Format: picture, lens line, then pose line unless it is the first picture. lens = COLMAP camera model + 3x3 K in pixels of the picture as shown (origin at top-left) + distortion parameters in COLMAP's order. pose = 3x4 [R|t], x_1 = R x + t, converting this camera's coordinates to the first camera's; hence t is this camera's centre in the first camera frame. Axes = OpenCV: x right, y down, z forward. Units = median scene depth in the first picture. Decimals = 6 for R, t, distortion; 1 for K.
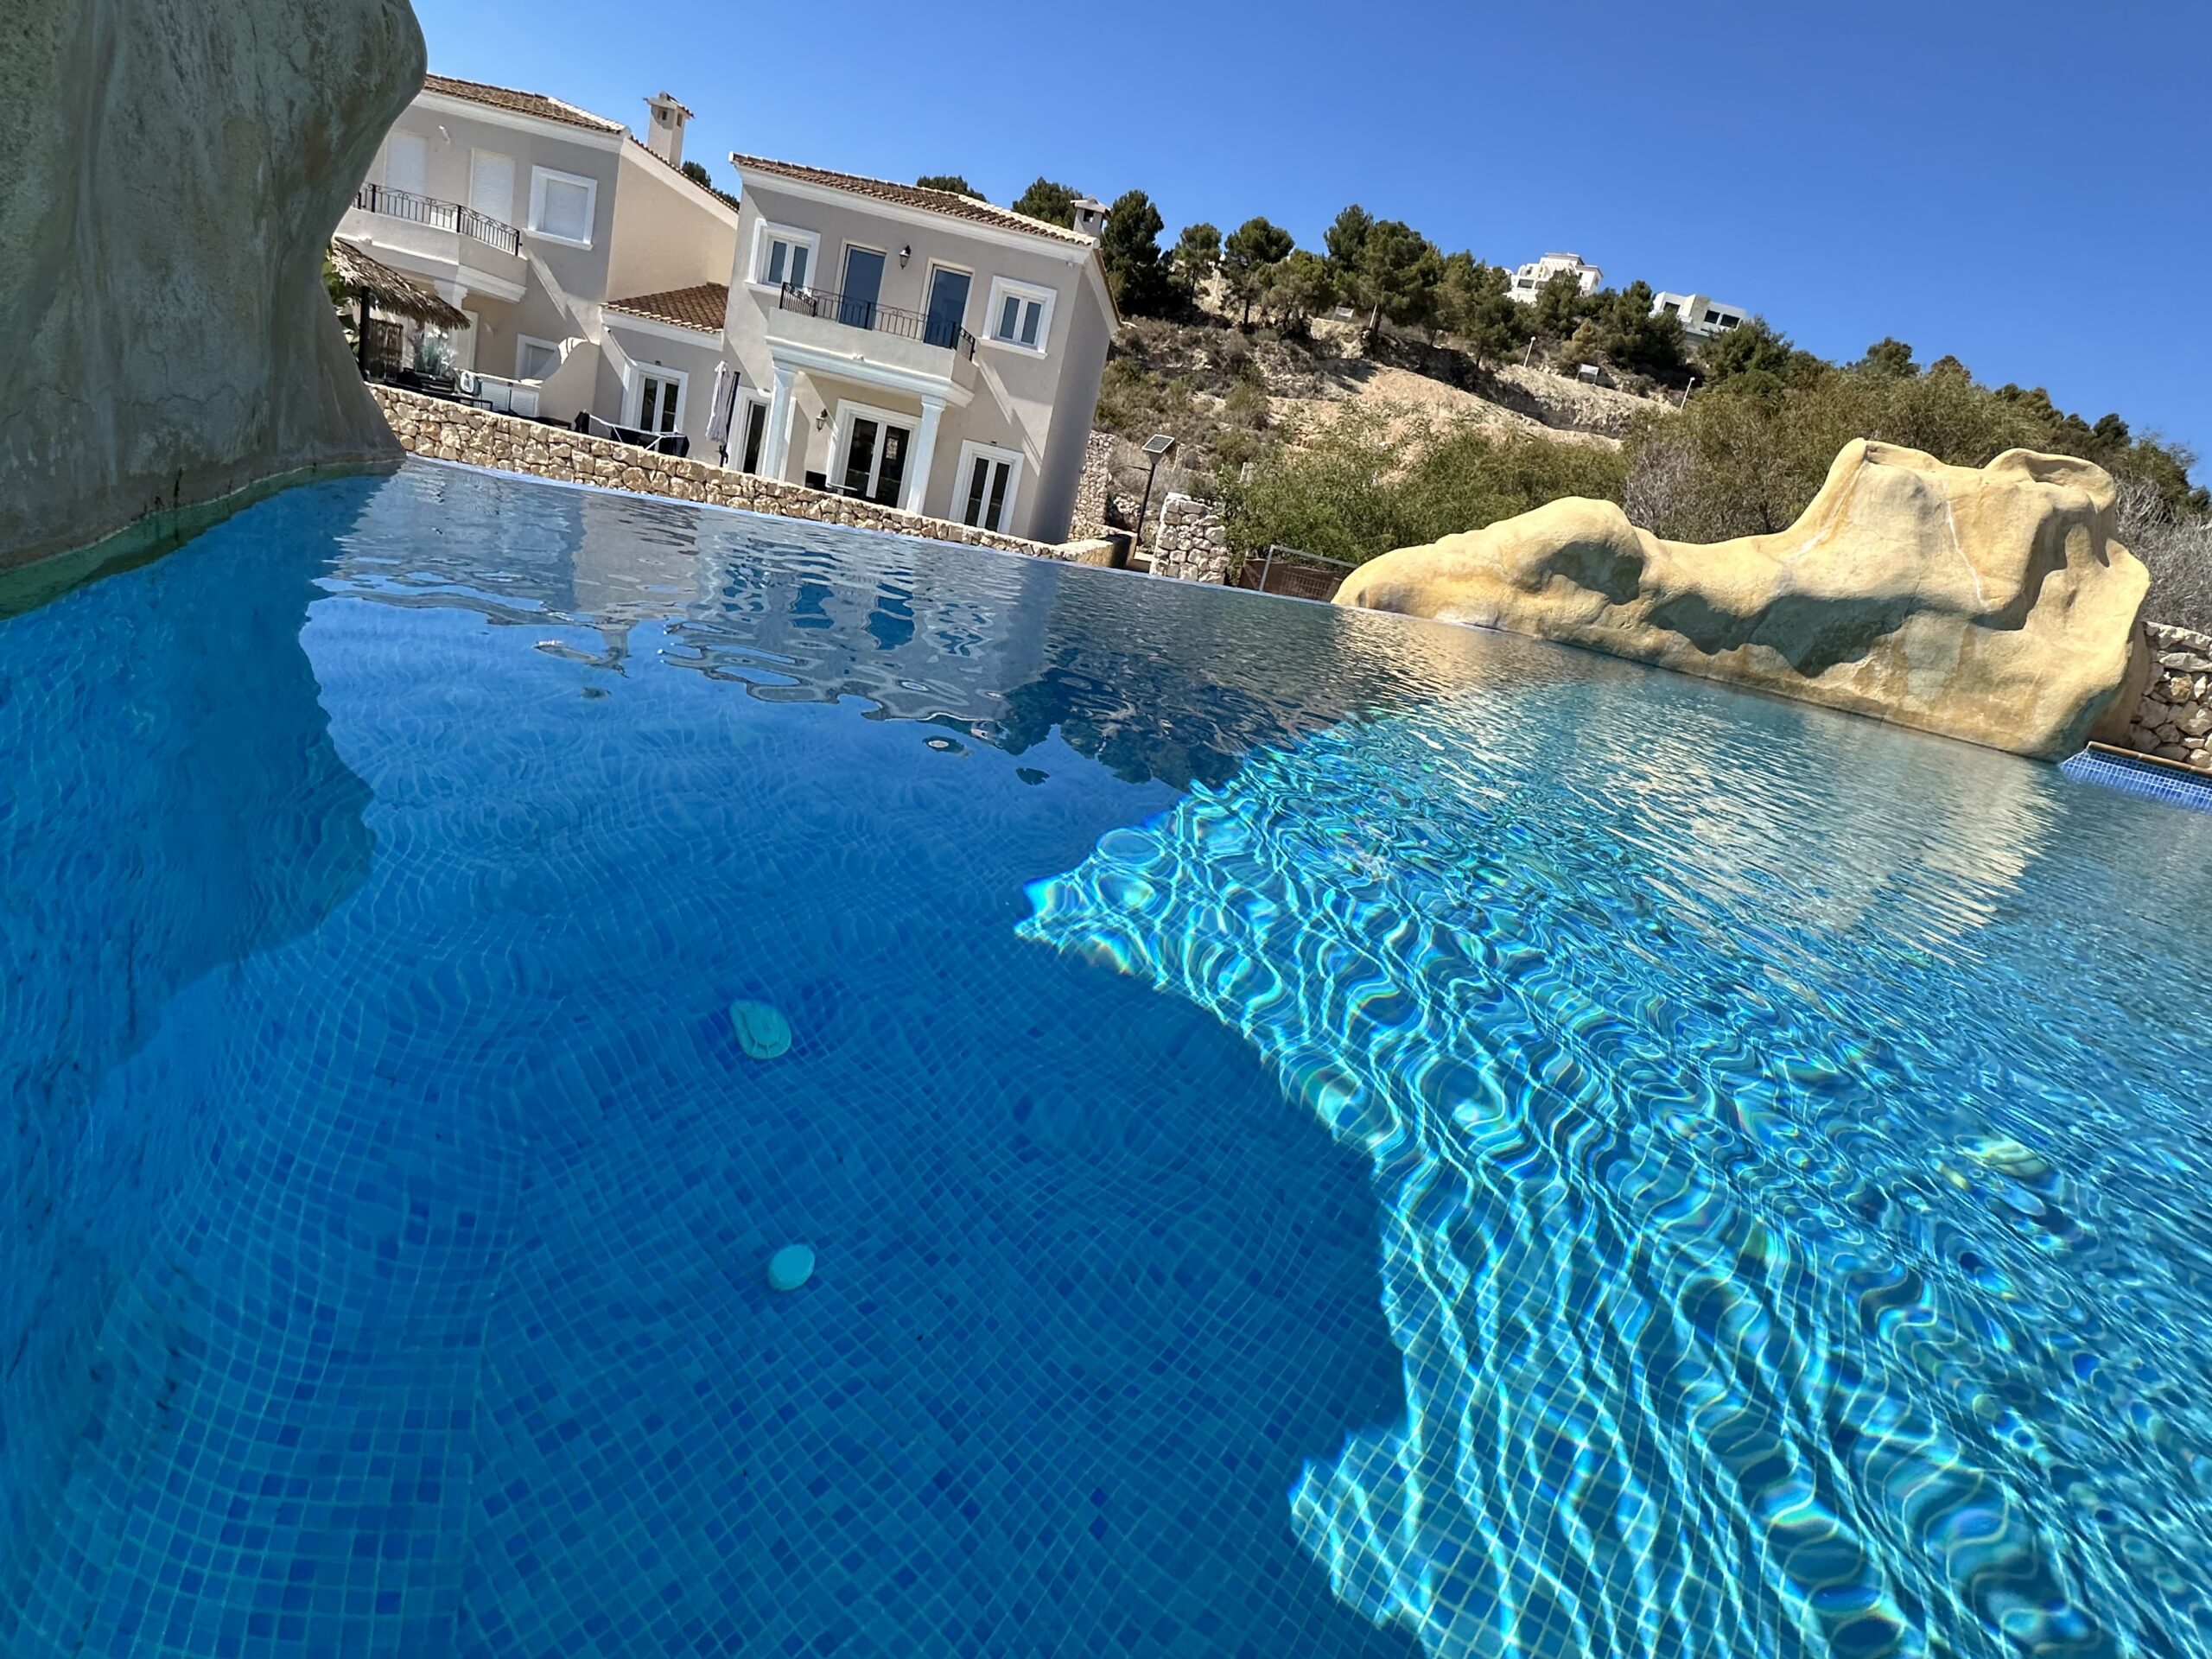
lens RADIAL K [[1089.4, 0, 1107.9], [0, 1089.4, 829.0], [0, 0, 1]] dist [-0.012097, 0.000124]
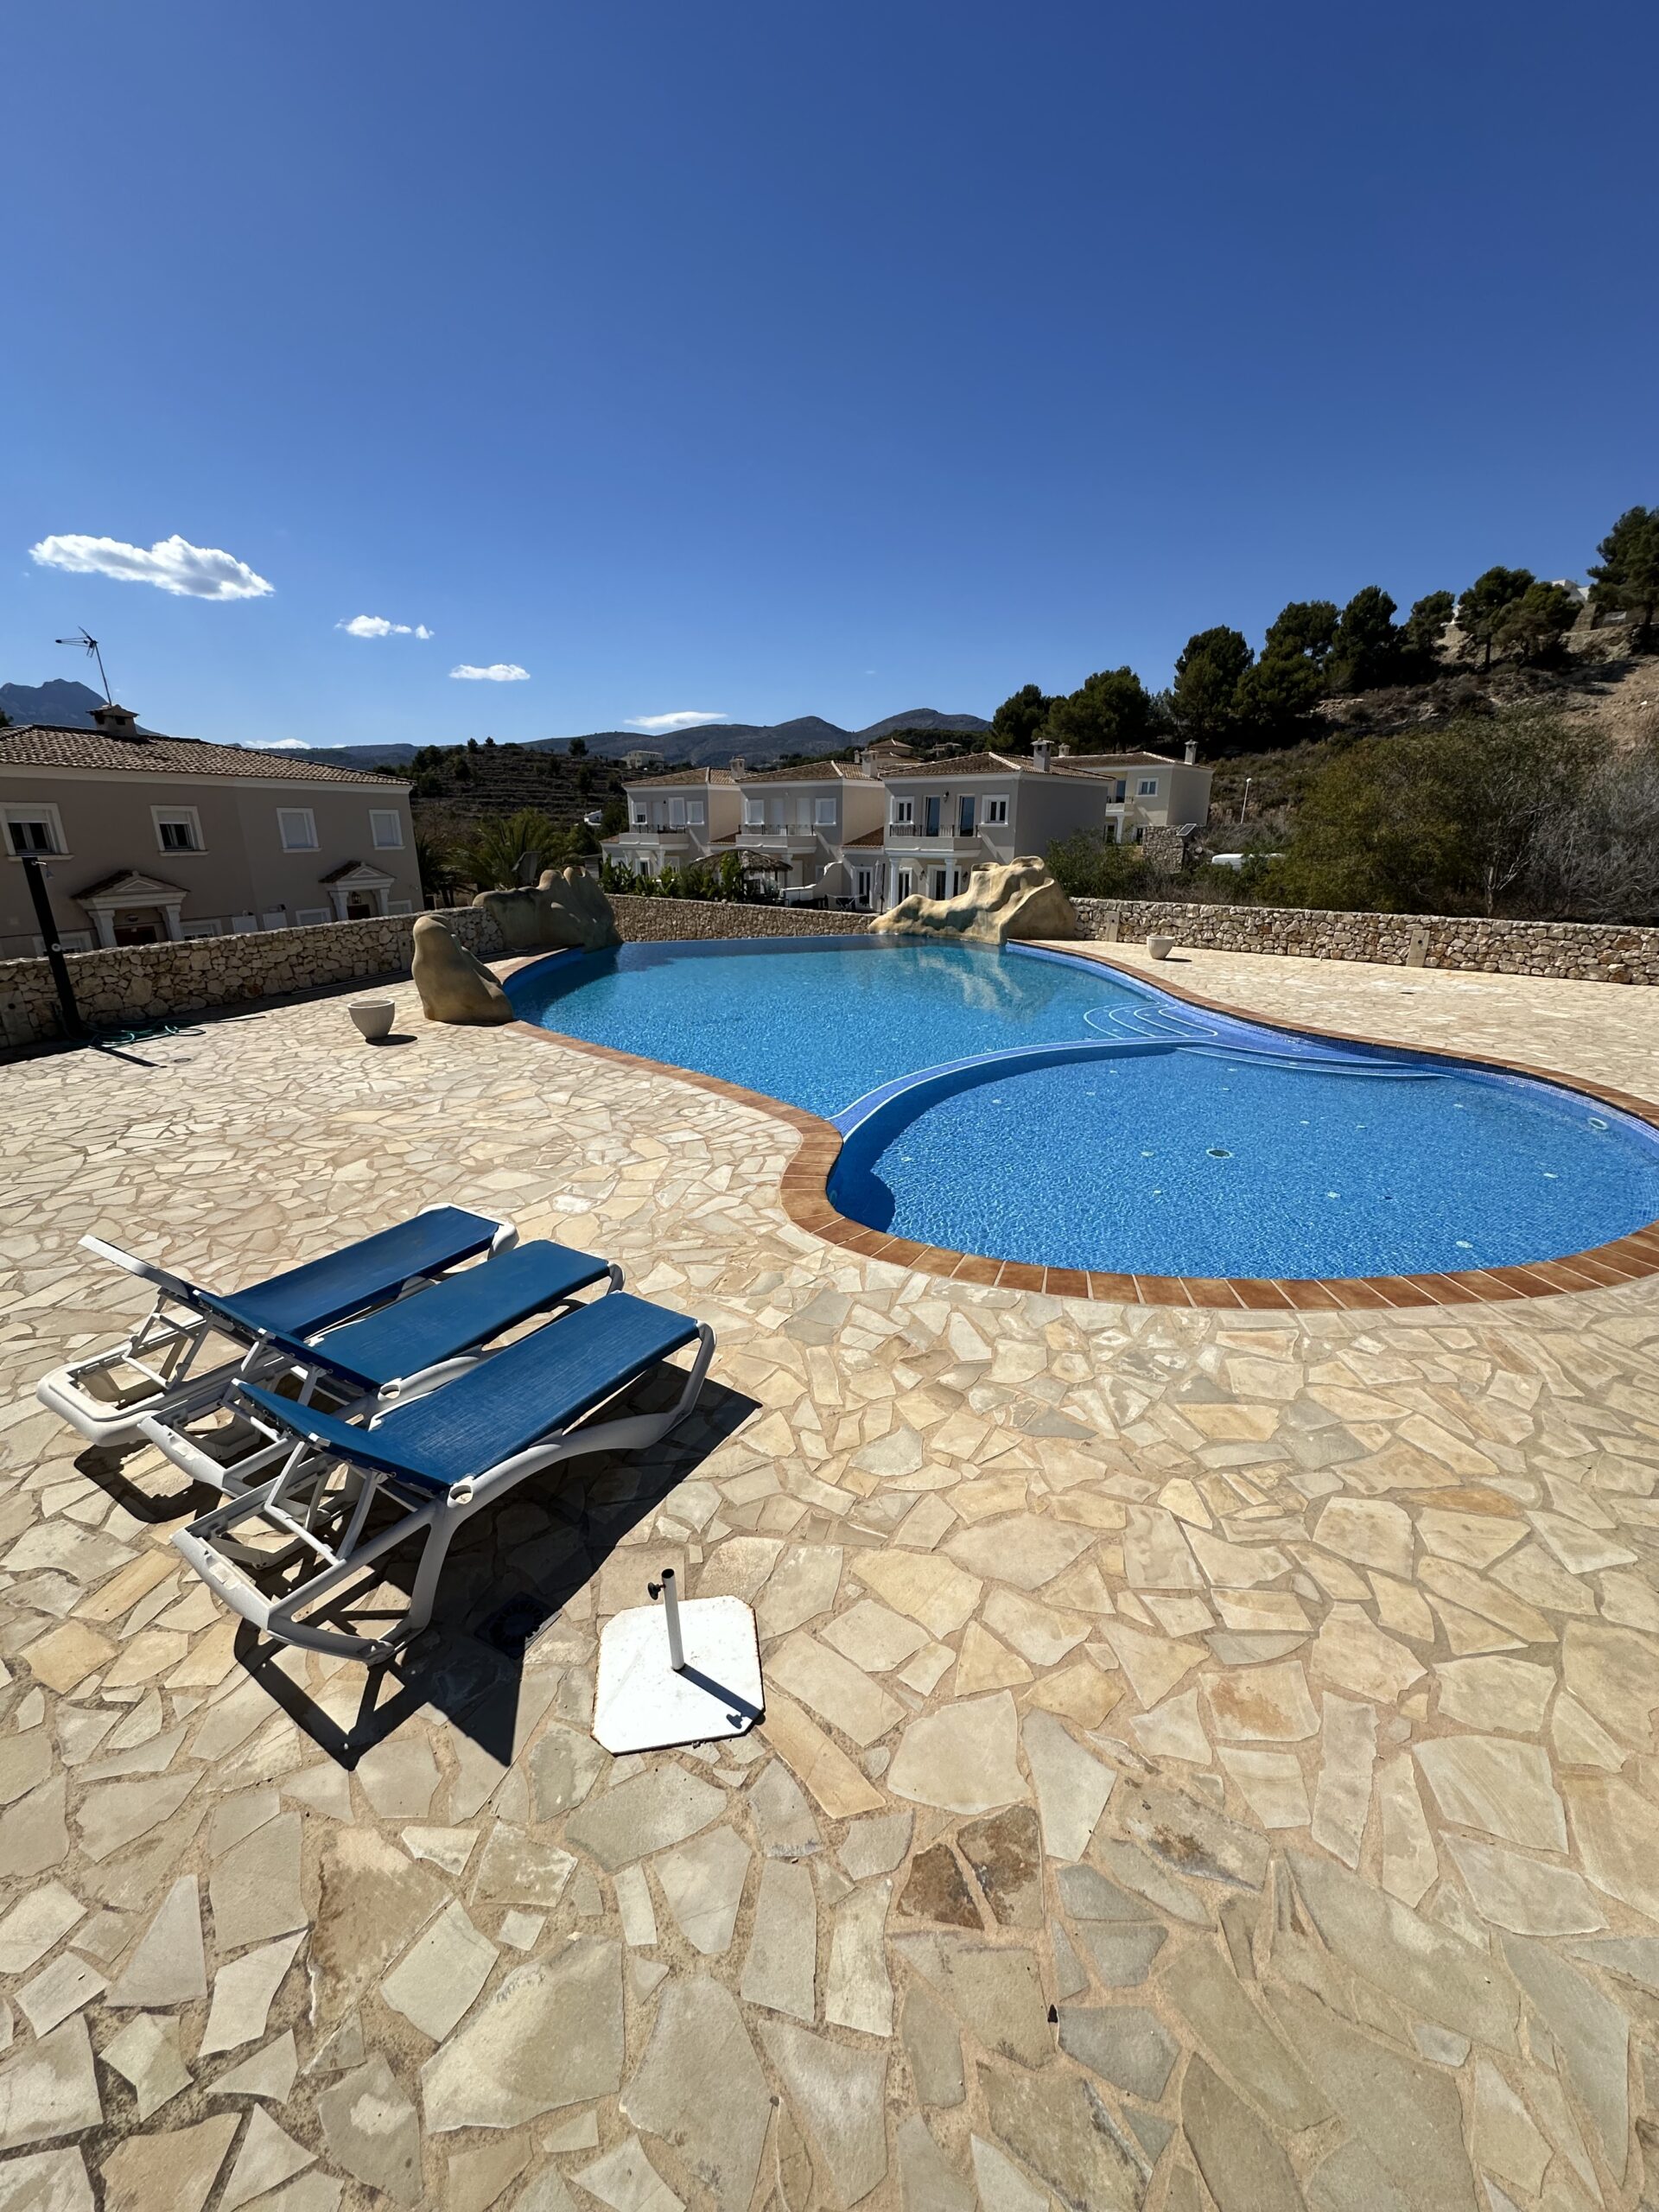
lens RADIAL K [[882.3, 0, 828.4], [0, 882.3, 1106.1], [0, 0, 1]] dist [-0.007244, 0.001122]
pose [[0.781470, -0.034796, -0.622971, 0.703404], [-0.001075, 0.998367, -0.057112, 0.201113], [0.623941, 0.045301, 0.780157, -0.512957]]
